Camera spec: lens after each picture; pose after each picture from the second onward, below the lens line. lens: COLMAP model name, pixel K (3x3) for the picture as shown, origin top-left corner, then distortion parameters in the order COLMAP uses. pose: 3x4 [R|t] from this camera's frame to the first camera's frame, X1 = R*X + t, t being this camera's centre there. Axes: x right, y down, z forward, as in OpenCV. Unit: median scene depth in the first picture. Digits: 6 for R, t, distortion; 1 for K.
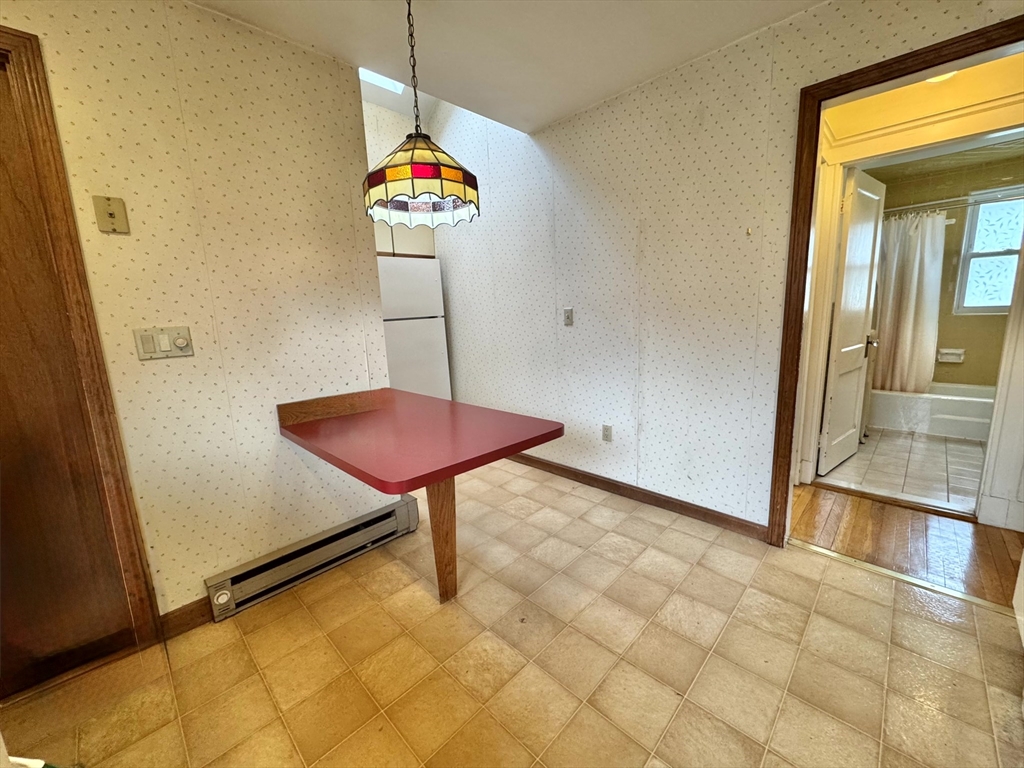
lens RADIAL K [[408.6, 0, 511.8], [0, 408.6, 381.4], [0, 0, 1]] dist [-0.001315, -0.000331]
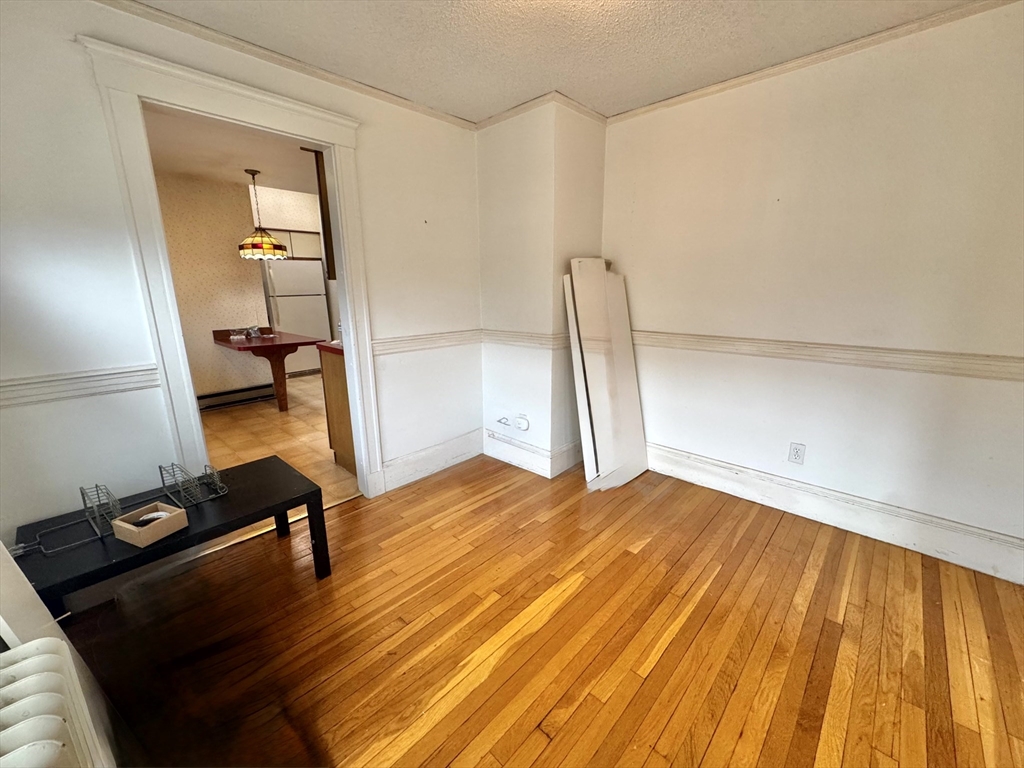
lens RADIAL K [[408.6, 0, 511.8], [0, 408.6, 381.4], [0, 0, 1]] dist [-0.001315, -0.000331]
pose [[0.999179, 0.026388, 0.030744, 1.239025], [-0.027913, 0.998344, 0.050296, 0.207127], [-0.029366, -0.051113, 0.998261, -1.621442]]
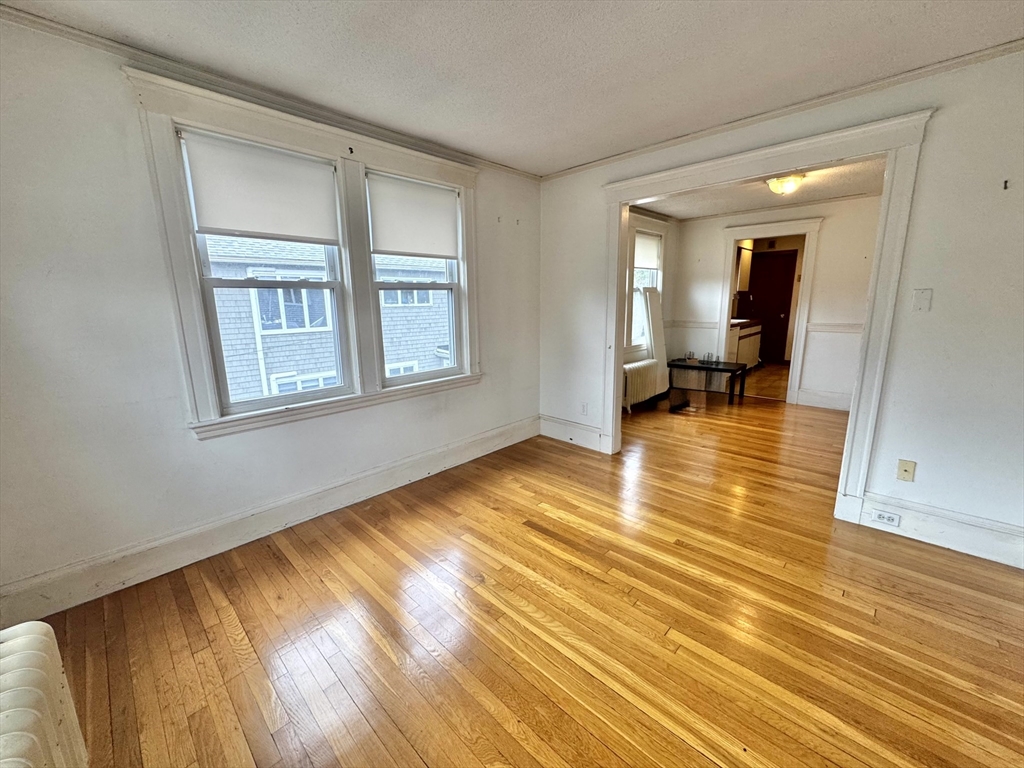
lens RADIAL K [[411.4, 0, 513.0], [0, 411.4, 380.6], [0, 0, 1]] dist [0.000671, 0.000128]
pose [[0.017512, 0.232453, -0.972450, 3.719797], [-0.158915, 0.960883, 0.226827, 0.209586], [0.987137, 0.150564, 0.053767, -2.306757]]
